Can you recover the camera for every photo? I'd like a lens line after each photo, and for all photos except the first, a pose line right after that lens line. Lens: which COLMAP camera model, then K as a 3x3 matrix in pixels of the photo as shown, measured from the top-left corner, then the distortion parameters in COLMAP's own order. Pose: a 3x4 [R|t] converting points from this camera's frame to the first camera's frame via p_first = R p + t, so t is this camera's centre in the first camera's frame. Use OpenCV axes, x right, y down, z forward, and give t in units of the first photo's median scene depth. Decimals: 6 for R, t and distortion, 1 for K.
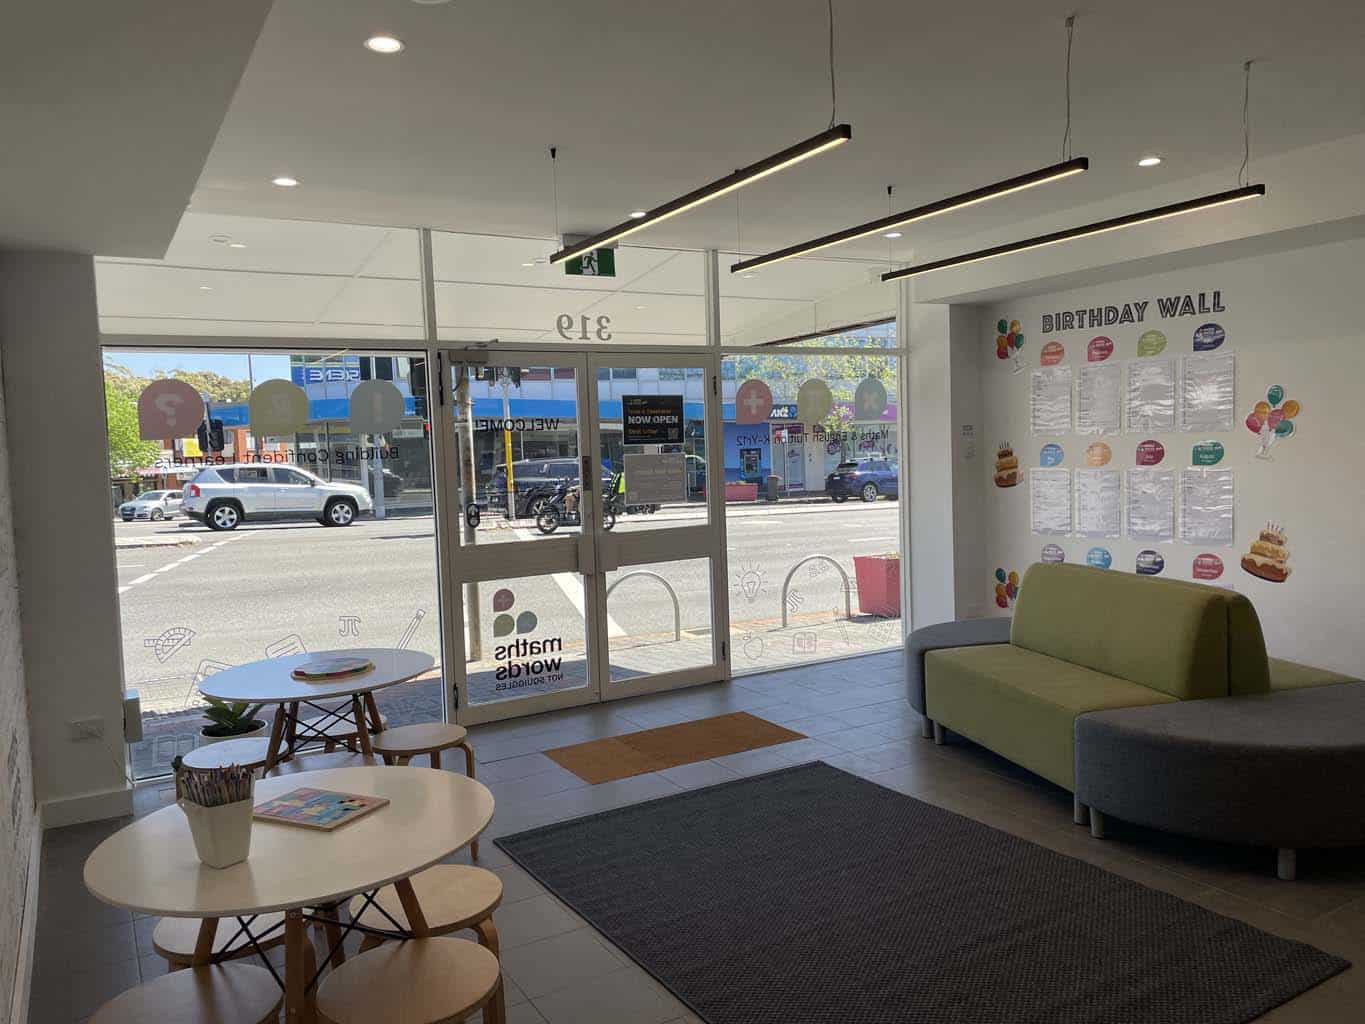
lens RADIAL K [[1014.9, 0, 674.3], [0, 1014.9, 498.5], [0, 0, 1]] dist [-0.000972, -0.005159]
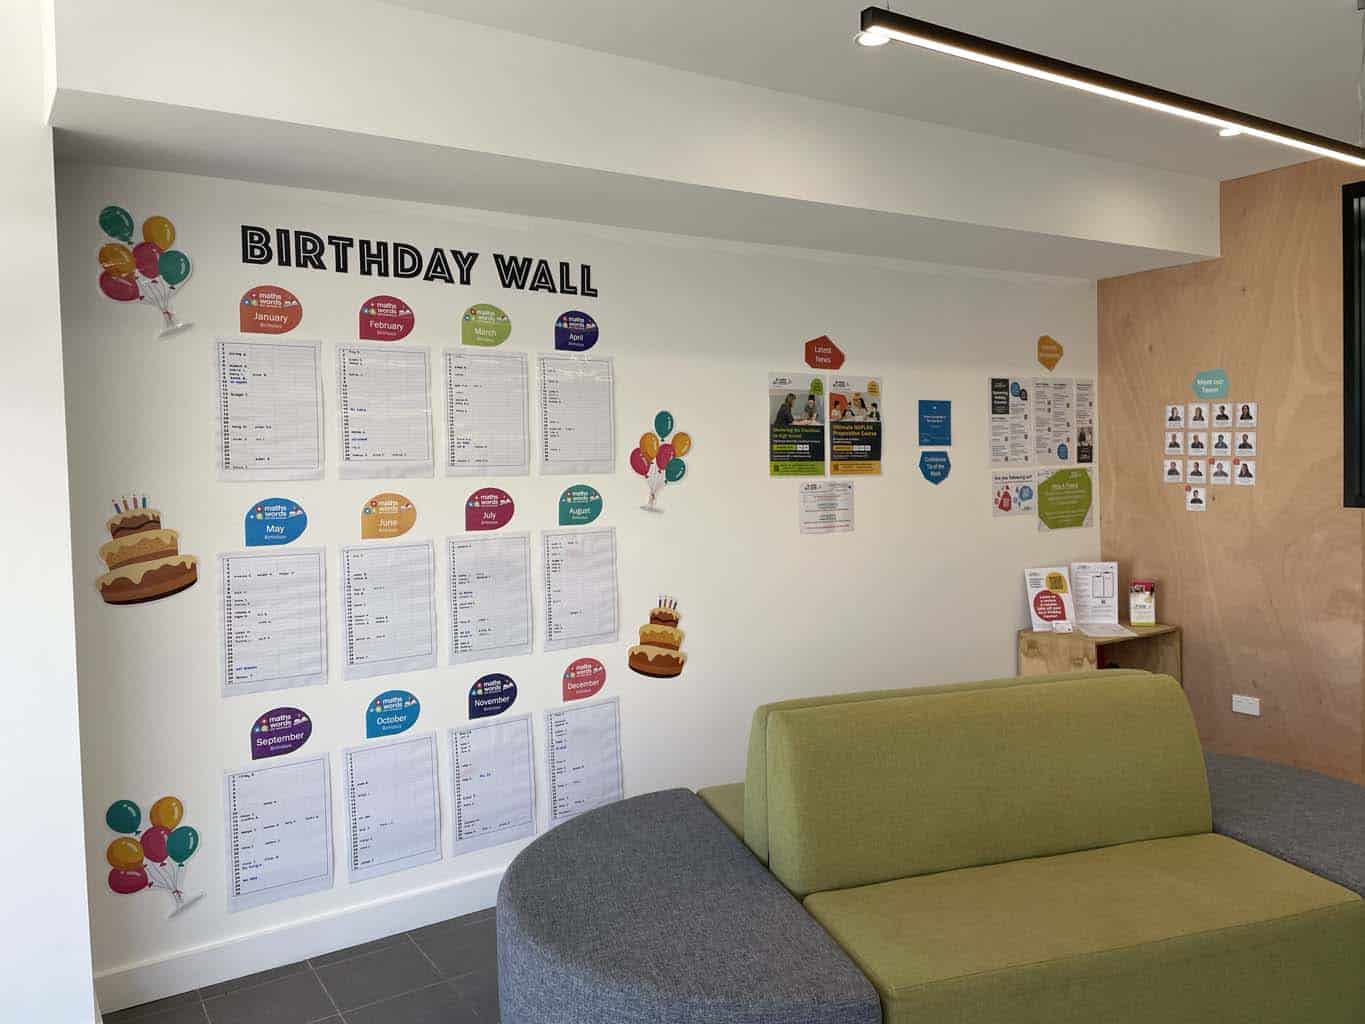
lens RADIAL K [[1014.9, 0, 680.4], [0, 1014.9, 510.3], [0, 0, 1]] dist [-0.000972, -0.005159]
pose [[0.846967, -0.014901, 0.531436, 0.248809], [0.029888, 0.999361, -0.019611, -0.029534], [-0.530805, 0.032493, 0.846871, 0.438240]]
